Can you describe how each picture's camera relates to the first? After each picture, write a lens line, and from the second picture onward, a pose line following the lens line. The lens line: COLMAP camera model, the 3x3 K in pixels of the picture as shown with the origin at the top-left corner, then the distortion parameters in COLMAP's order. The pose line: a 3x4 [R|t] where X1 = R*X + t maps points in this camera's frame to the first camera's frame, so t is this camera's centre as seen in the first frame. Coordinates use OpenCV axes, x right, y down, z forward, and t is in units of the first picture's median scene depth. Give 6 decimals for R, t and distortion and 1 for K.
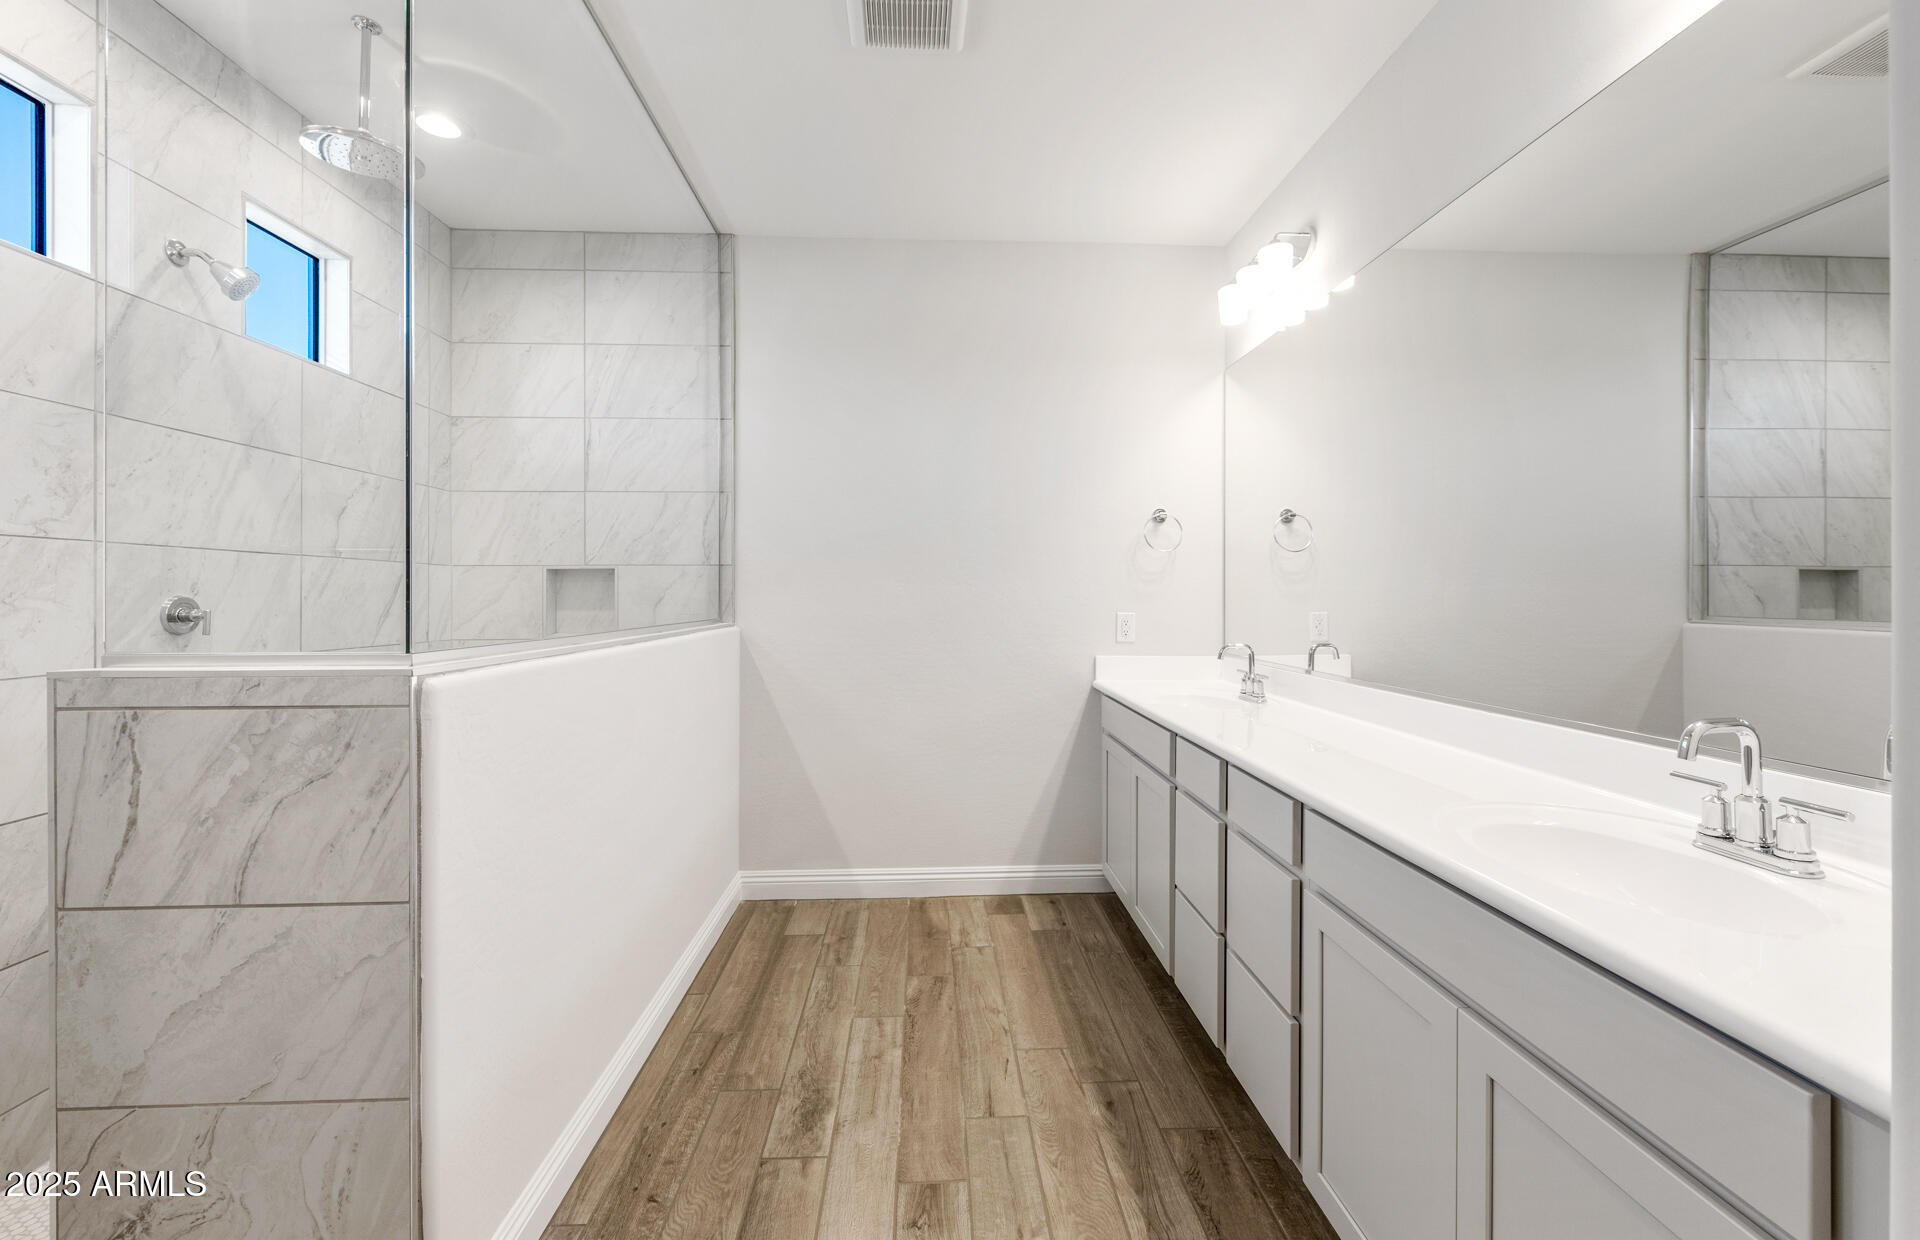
lens RADIAL K [[770.9, 0, 929.8], [0, 770.9, 602.6], [0, 0, 1]] dist [0.002374, -0.001530]
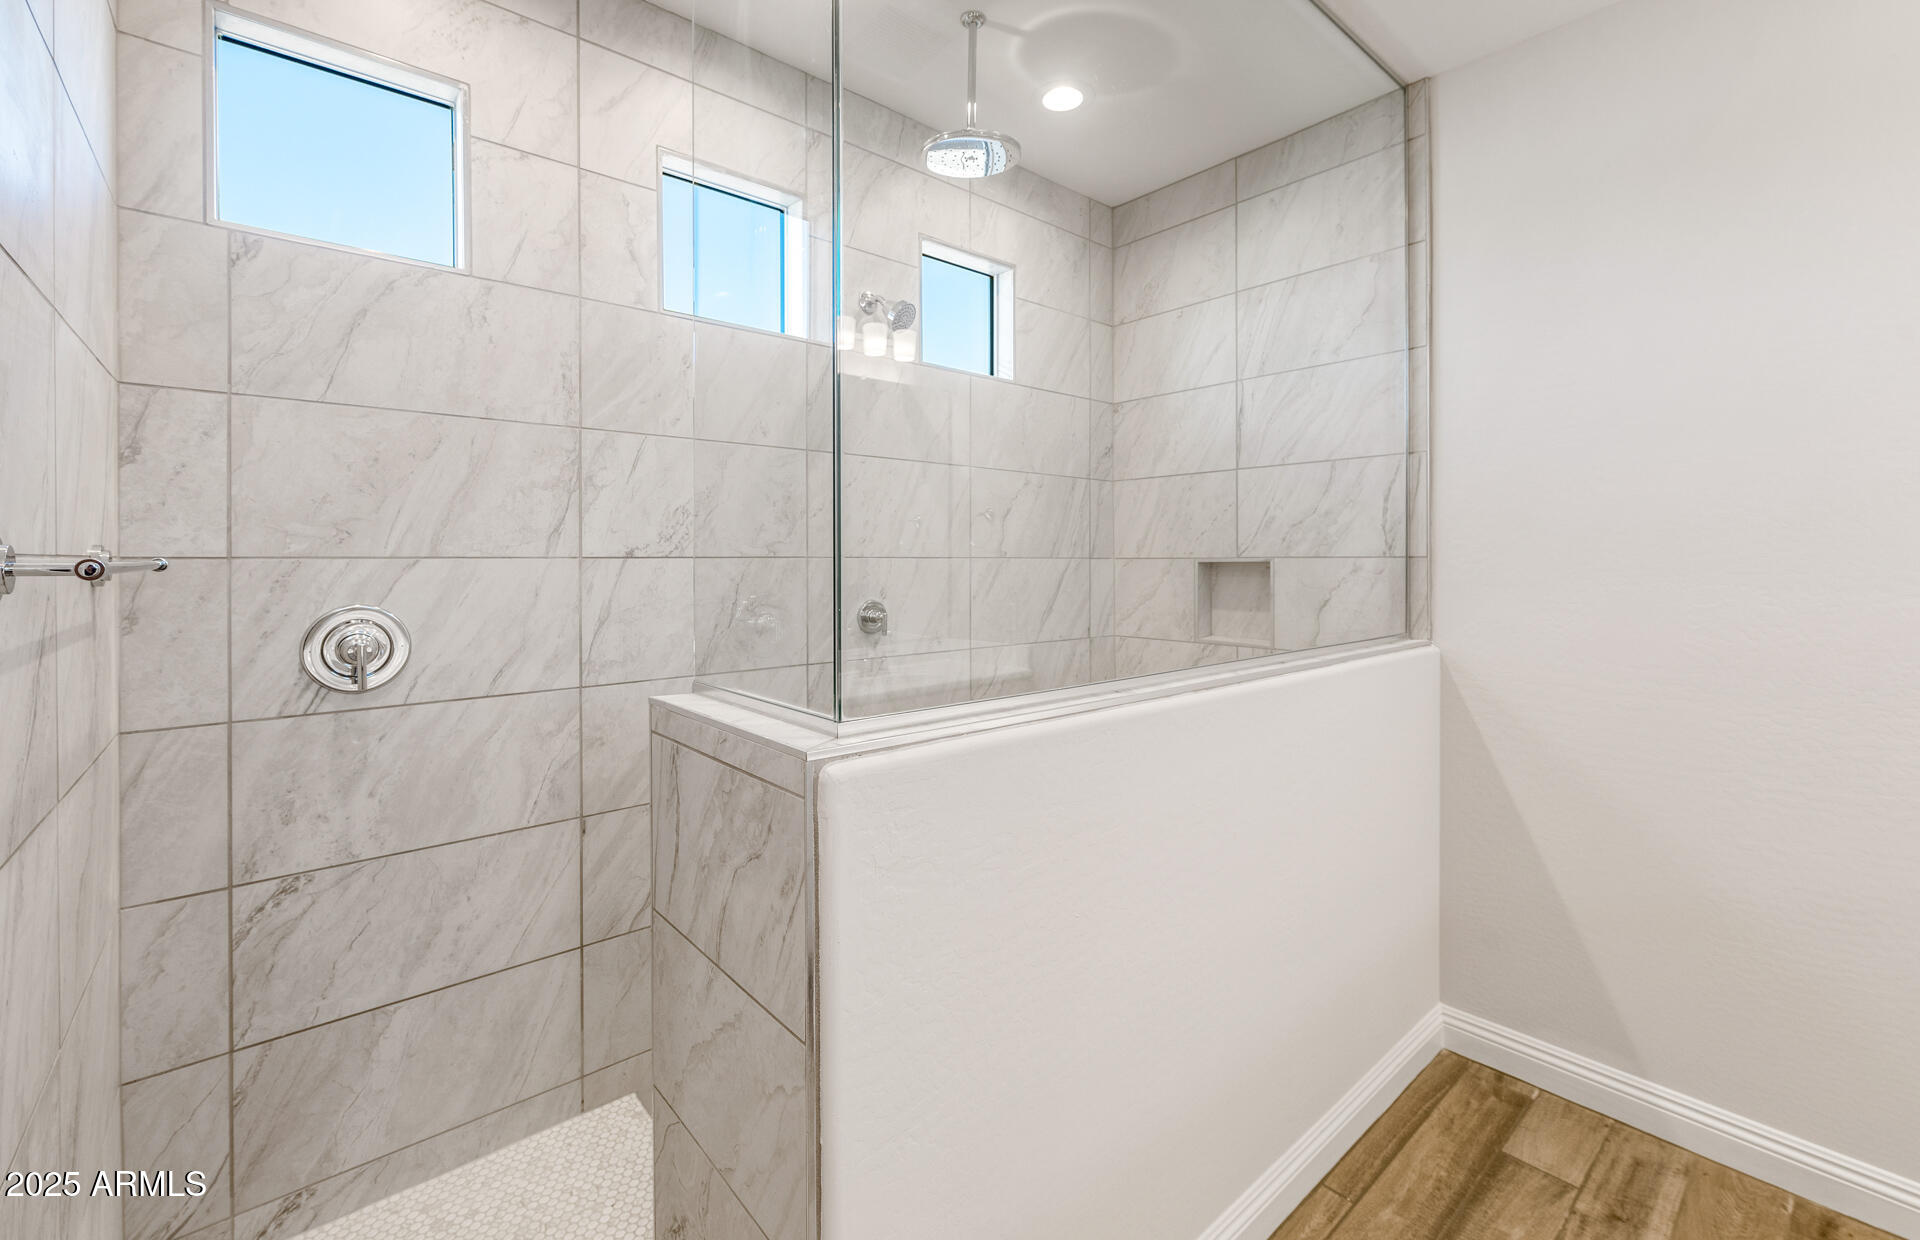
lens RADIAL K [[803.1, 0, 968.1], [0, 803.1, 564.4], [0, 0, 1]] dist [-0.000475, -0.000001]
pose [[0.649639, -0.000185, -0.760243, 0.028601], [-0.002655, 0.999993, -0.002512, -0.048135], [0.760238, 0.003650, 0.649634, 0.271644]]
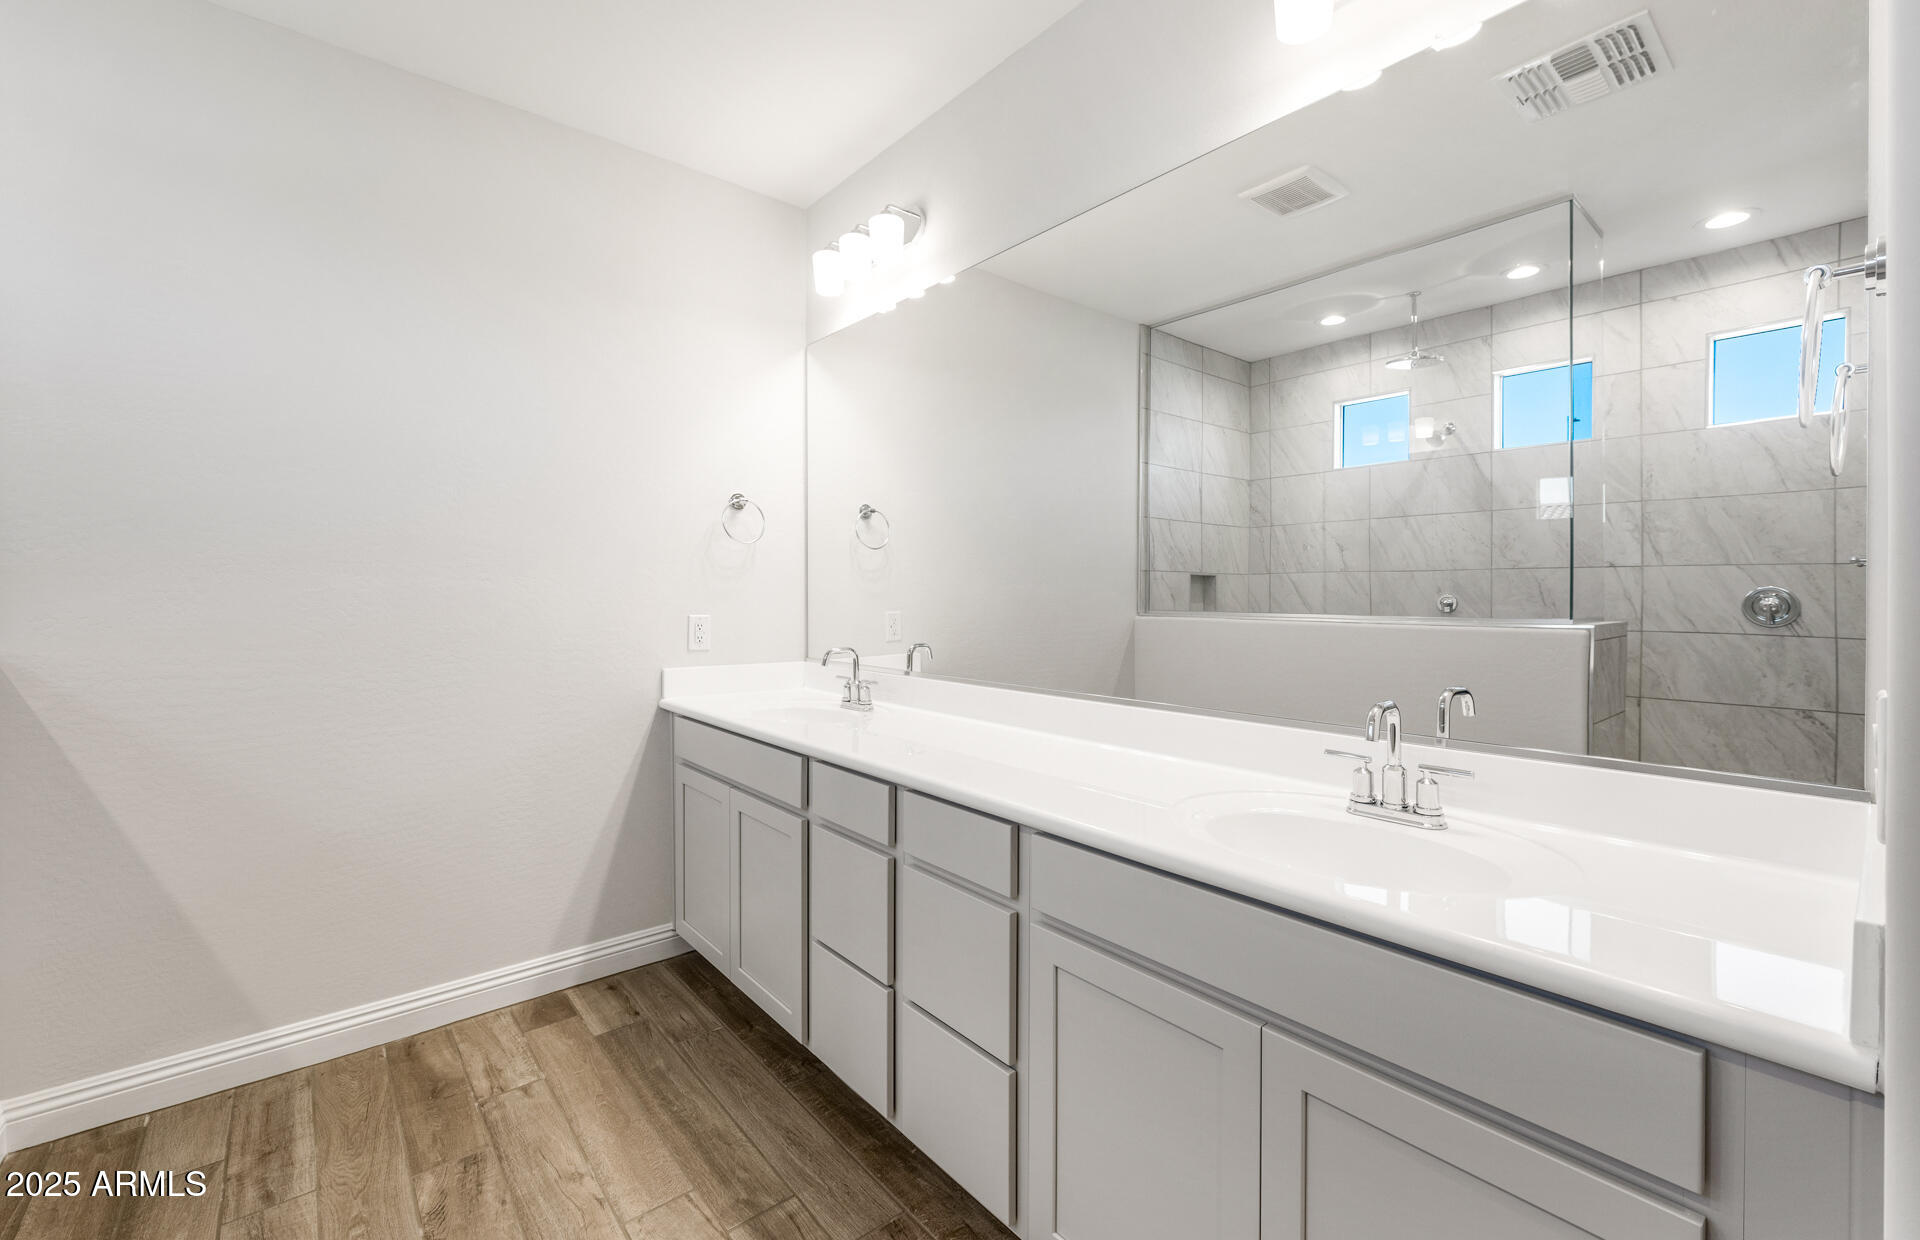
lens RADIAL K [[803.1, 0, 943.3], [0, 803.1, 605.3], [0, 0, 1]] dist [-0.000475, -0.000001]
pose [[0.782936, -0.008696, 0.622042, -0.093394], [0.005270, 0.999959, 0.007347, -0.003028], [-0.622080, -0.002474, 0.782949, 0.181557]]
